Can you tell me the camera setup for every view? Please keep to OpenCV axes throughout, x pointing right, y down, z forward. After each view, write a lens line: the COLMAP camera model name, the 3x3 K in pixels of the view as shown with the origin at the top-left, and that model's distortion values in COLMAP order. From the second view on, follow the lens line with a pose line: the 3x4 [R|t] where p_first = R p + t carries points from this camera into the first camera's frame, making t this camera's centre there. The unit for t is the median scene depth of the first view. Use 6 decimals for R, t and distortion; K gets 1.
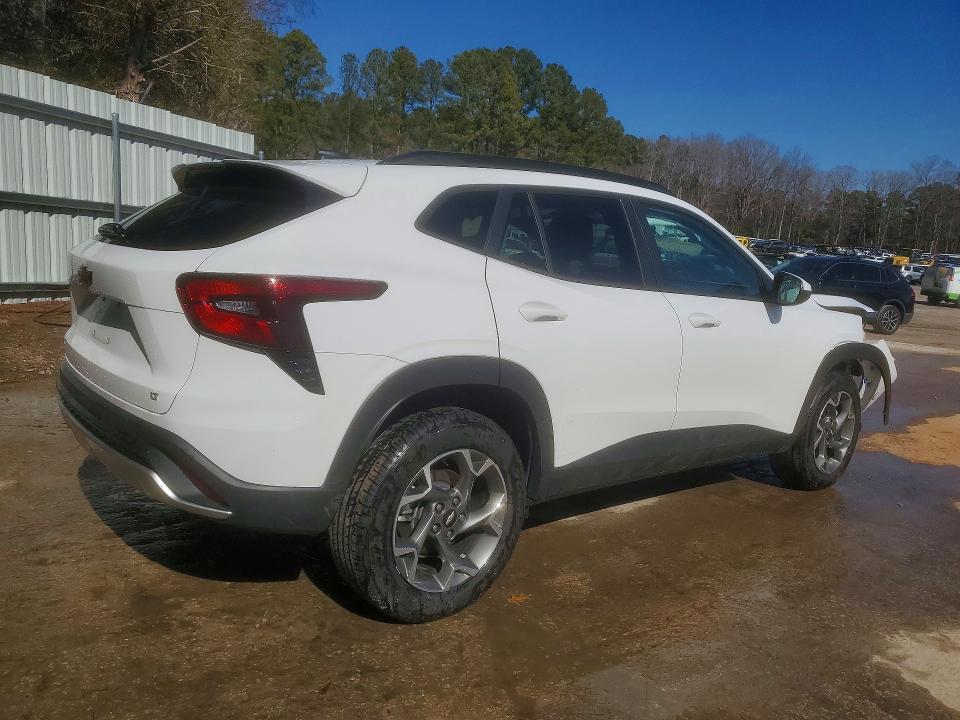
lens RADIAL K [[711.8, 0, 480.0], [0, 711.8, 360.0], [0, 0, 1]] dist [0.006537, 0.003684]
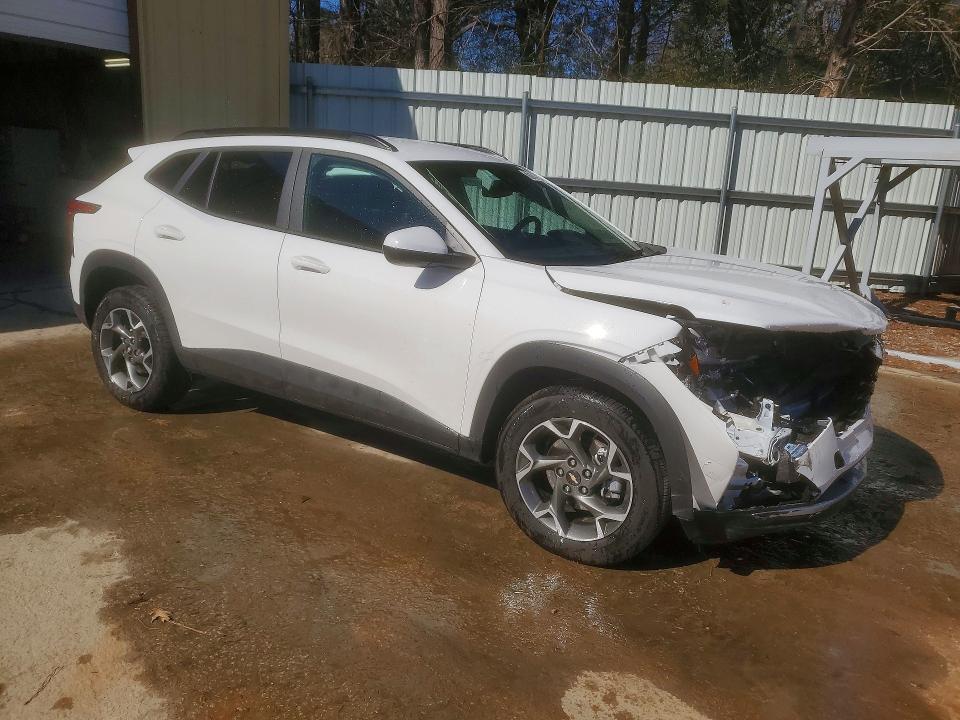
lens RADIAL K [[711.8, 0, 480.0], [0, 711.8, 360.0], [0, 0, 1]] dist [0.006537, 0.003684]
pose [[0.356436, 0.190896, -0.914610, 1.321414], [-0.189108, 0.973384, 0.129465, -0.097207], [0.914982, 0.126814, 0.383049, 0.807632]]
